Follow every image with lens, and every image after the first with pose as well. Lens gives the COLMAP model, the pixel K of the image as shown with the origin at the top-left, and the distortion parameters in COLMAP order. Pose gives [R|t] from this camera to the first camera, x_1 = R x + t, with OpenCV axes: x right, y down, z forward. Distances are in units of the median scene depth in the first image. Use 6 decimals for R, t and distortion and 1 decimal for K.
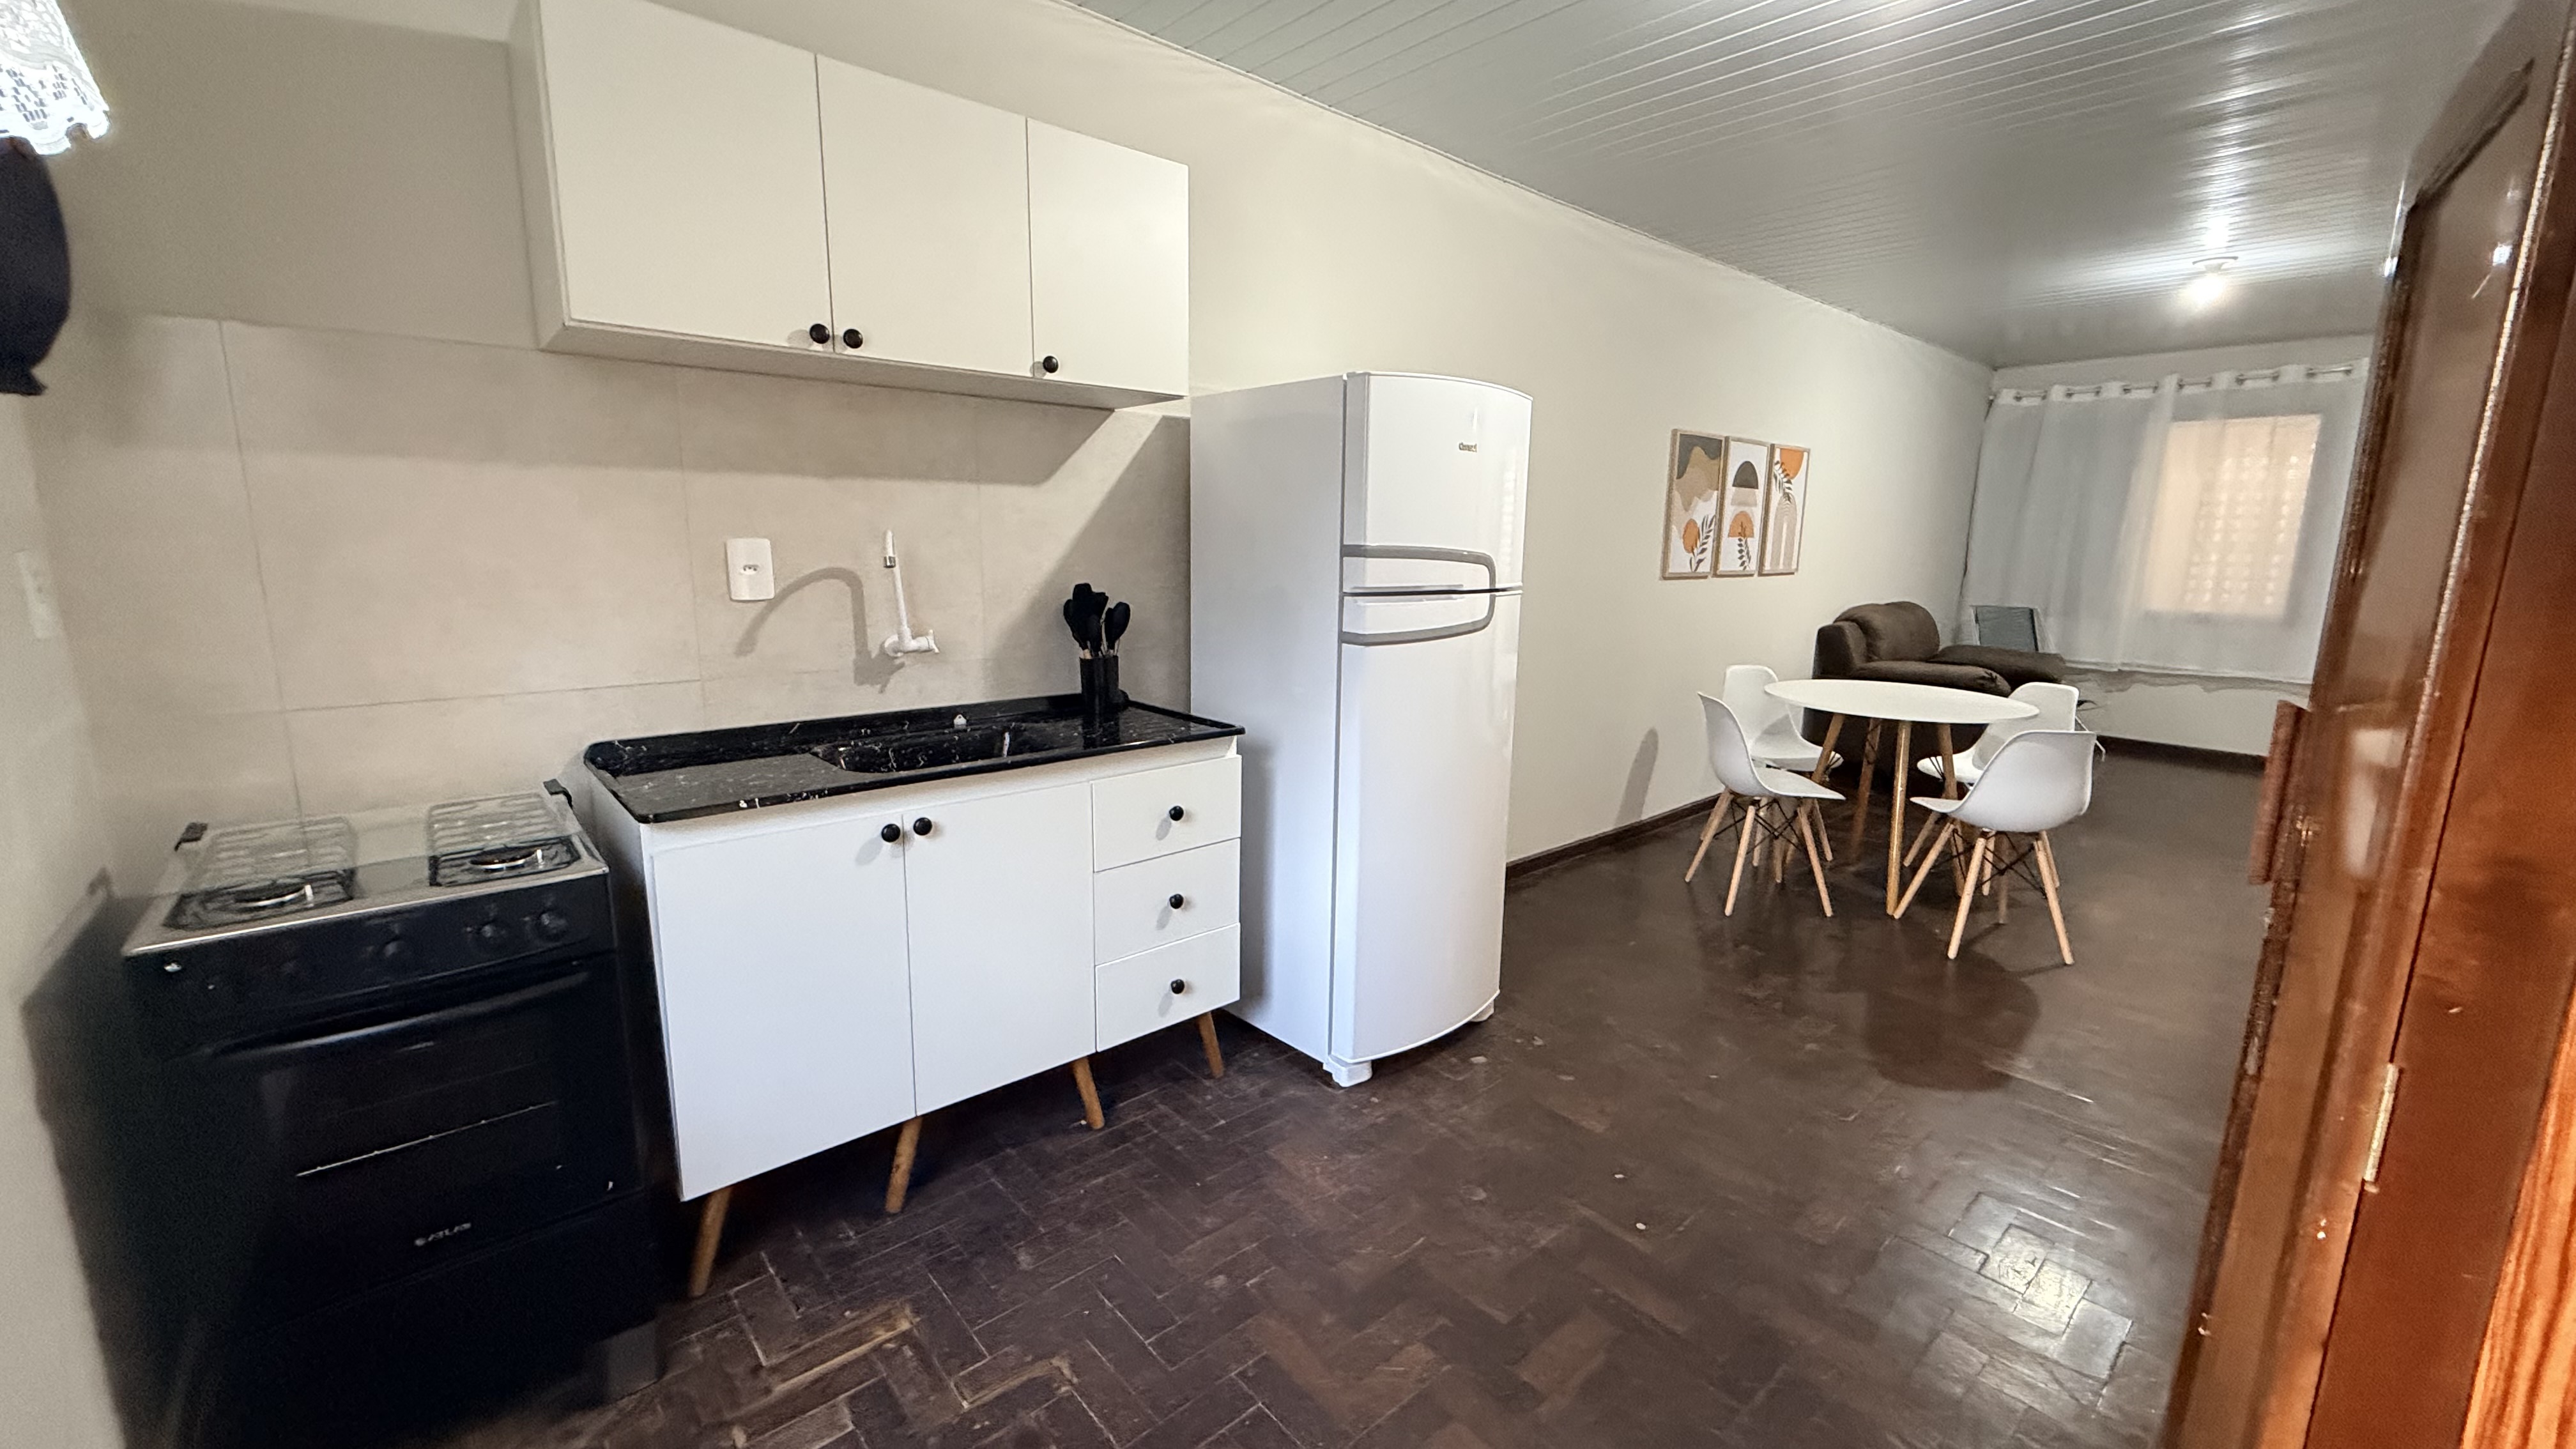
lens RADIAL K [[1025.1, 0, 1282.8], [0, 1025.1, 718.8], [0, 0, 1]] dist [0.001913, -0.000452]
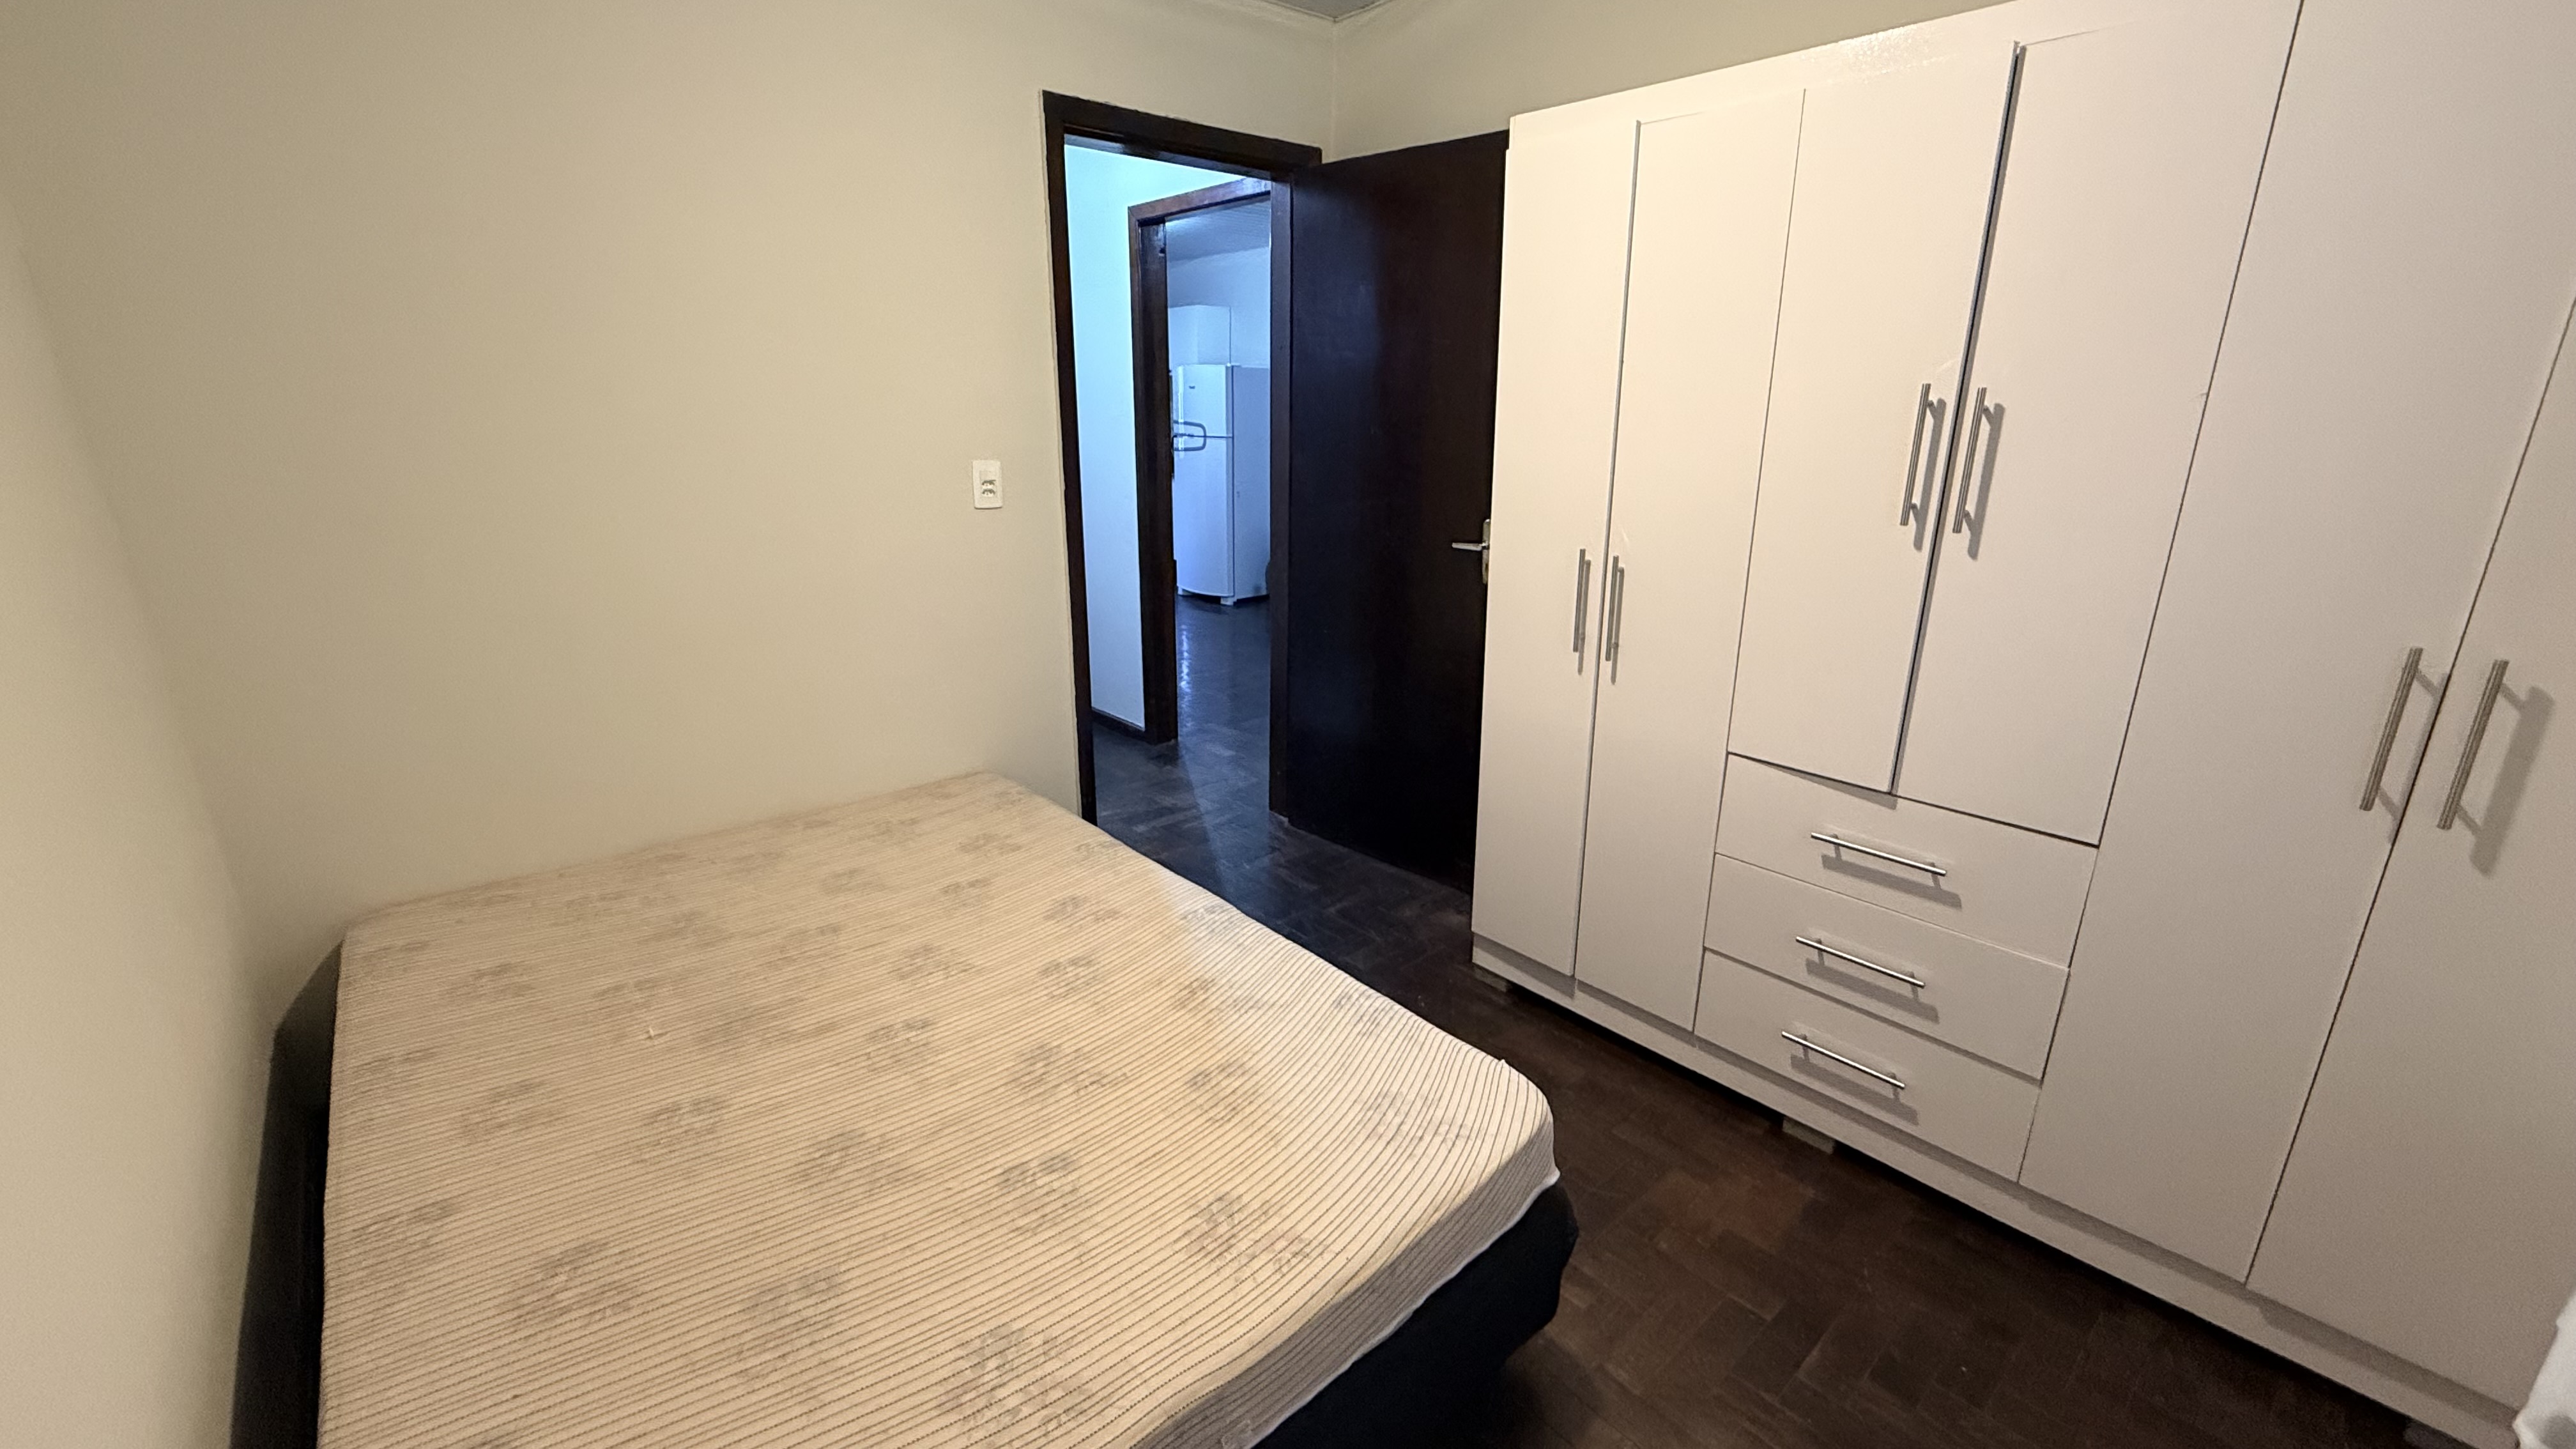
lens RADIAL K [[1025.1, 0, 1282.8], [0, 1025.1, 718.8], [0, 0, 1]] dist [0.001913, -0.000452]
pose [[-0.011478, 0.272047, -0.962216, 1.753506], [-0.182442, 0.945557, 0.269513, -0.105081], [0.983150, 0.178642, 0.038779, 0.682250]]
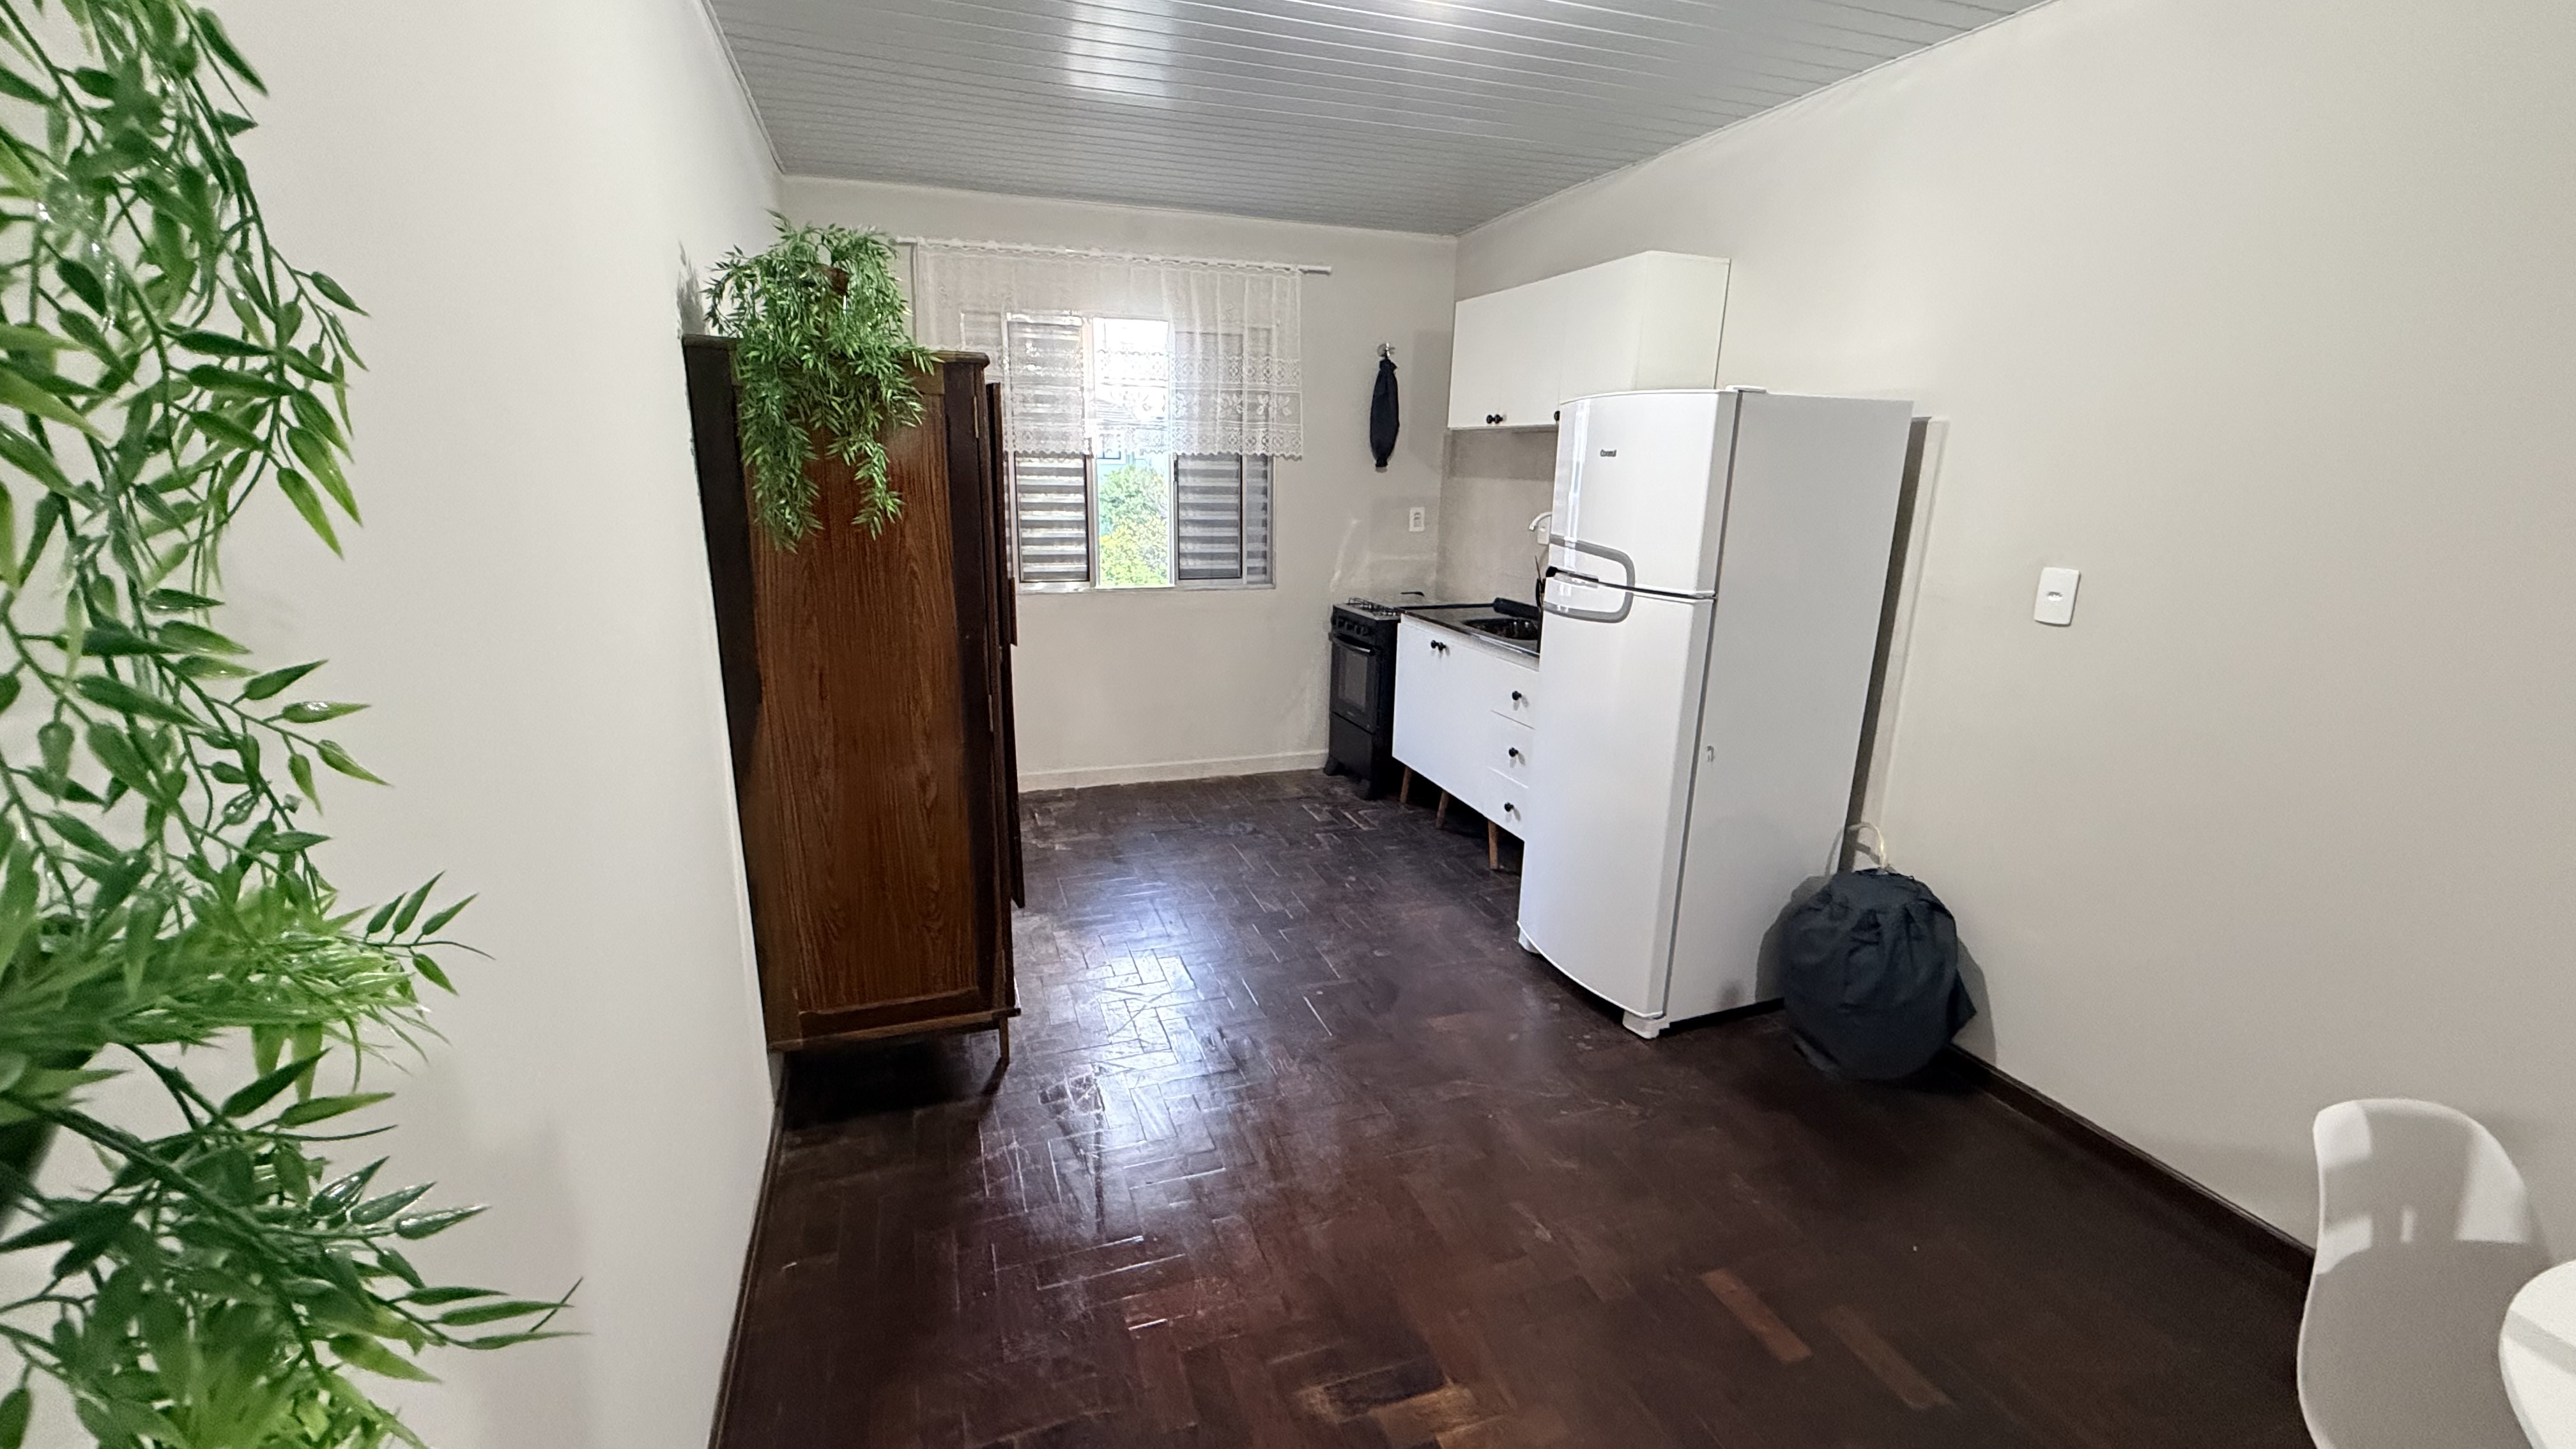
lens RADIAL K [[1025.1, 0, 1282.8], [0, 1025.1, 718.8], [0, 0, 1]] dist [0.001913, -0.000452]
pose [[-0.374311, 0.208043, -0.903664, 0.712033], [-0.189045, 0.936922, 0.294005, -0.131426], [0.907829, 0.280883, -0.311370, 0.570252]]
